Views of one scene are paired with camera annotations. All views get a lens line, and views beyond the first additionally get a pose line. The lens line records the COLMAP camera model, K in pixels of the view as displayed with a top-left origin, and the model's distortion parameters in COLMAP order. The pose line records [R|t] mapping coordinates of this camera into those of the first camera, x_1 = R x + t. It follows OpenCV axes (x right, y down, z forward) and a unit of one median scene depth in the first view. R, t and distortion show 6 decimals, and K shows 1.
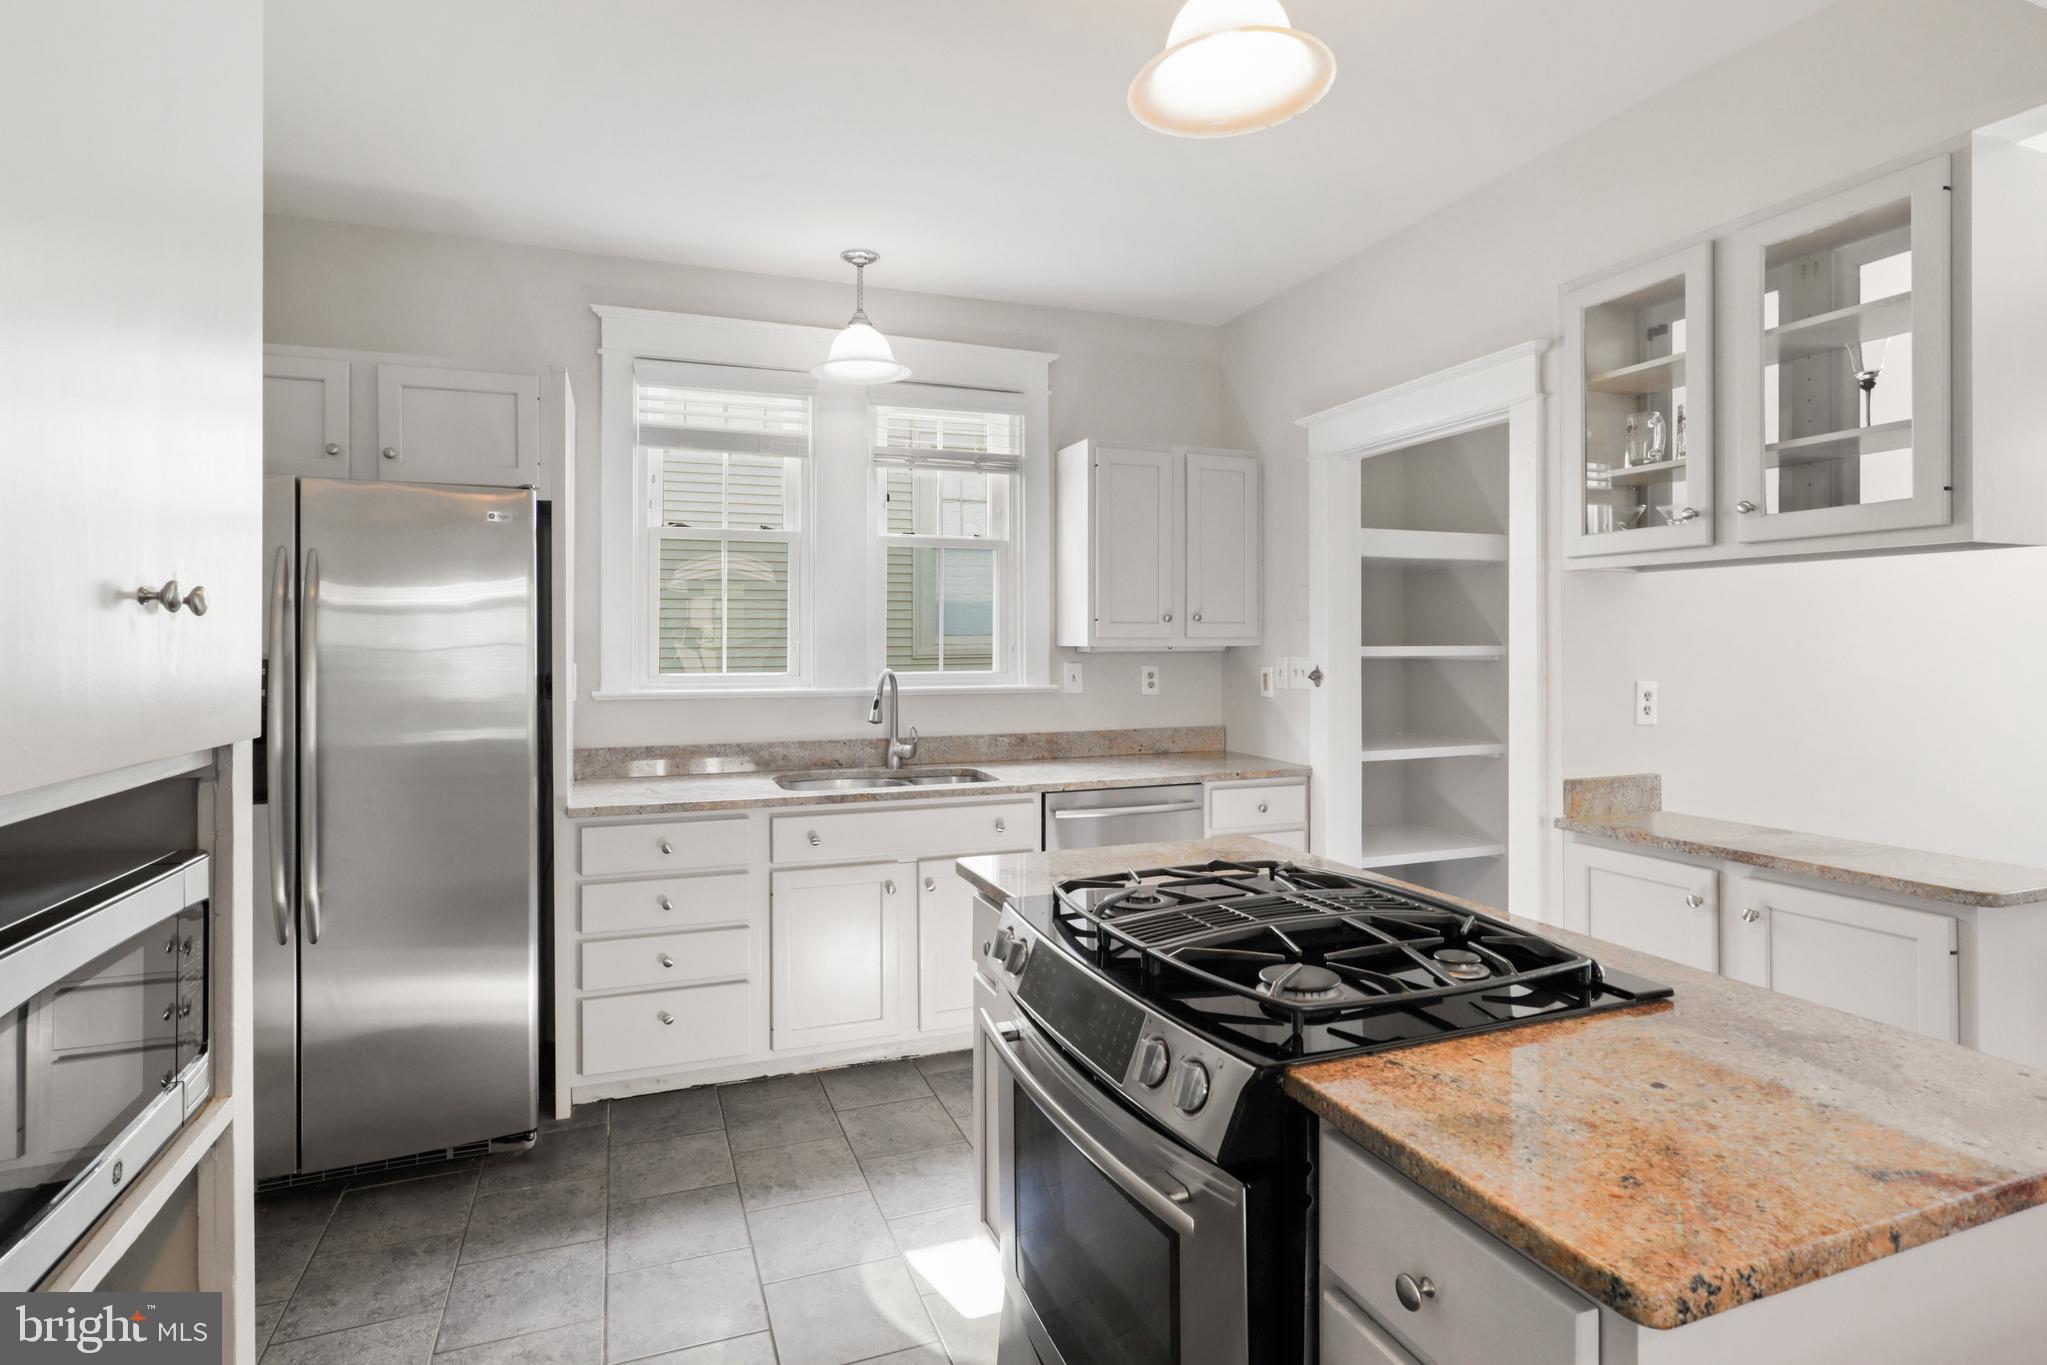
lens RADIAL K [[1037.9, 0, 1026.6], [0, 1037.9, 649.7], [0, 0, 1]] dist [-0.014213, 0.008488]
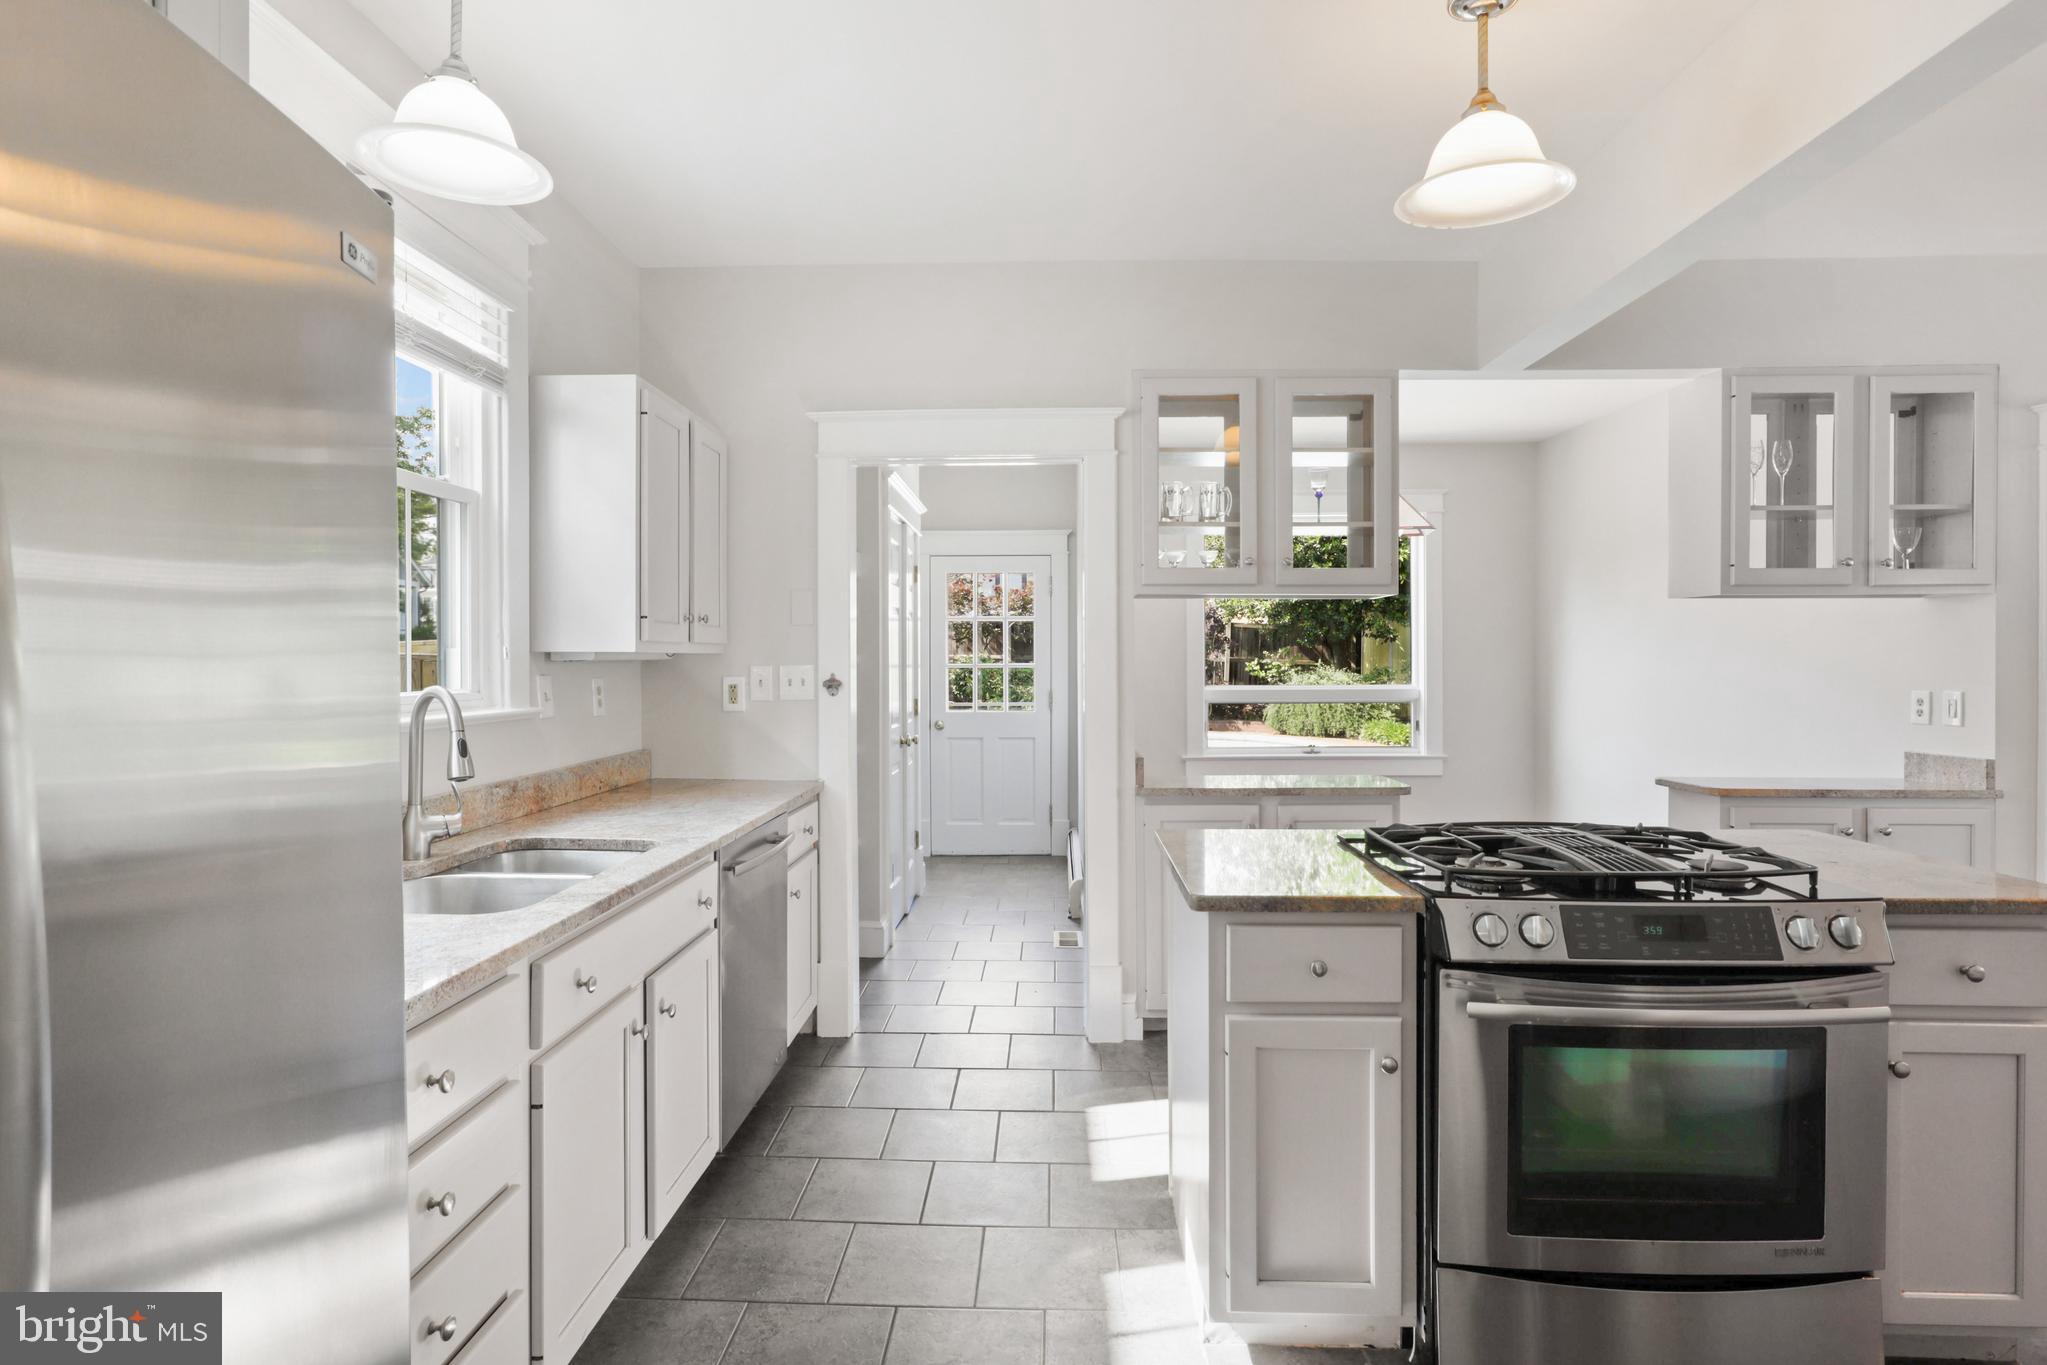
lens RADIAL K [[1028.1, 0, 1019.3], [0, 1028.1, 676.8], [0, 0, 1]] dist [-0.000247, -0.000451]
pose [[0.394037, -0.014797, 0.918975, -0.677021], [0.003731, 0.999888, 0.014500, 0.006381], [-0.919087, -0.002284, 0.394048, 0.603434]]
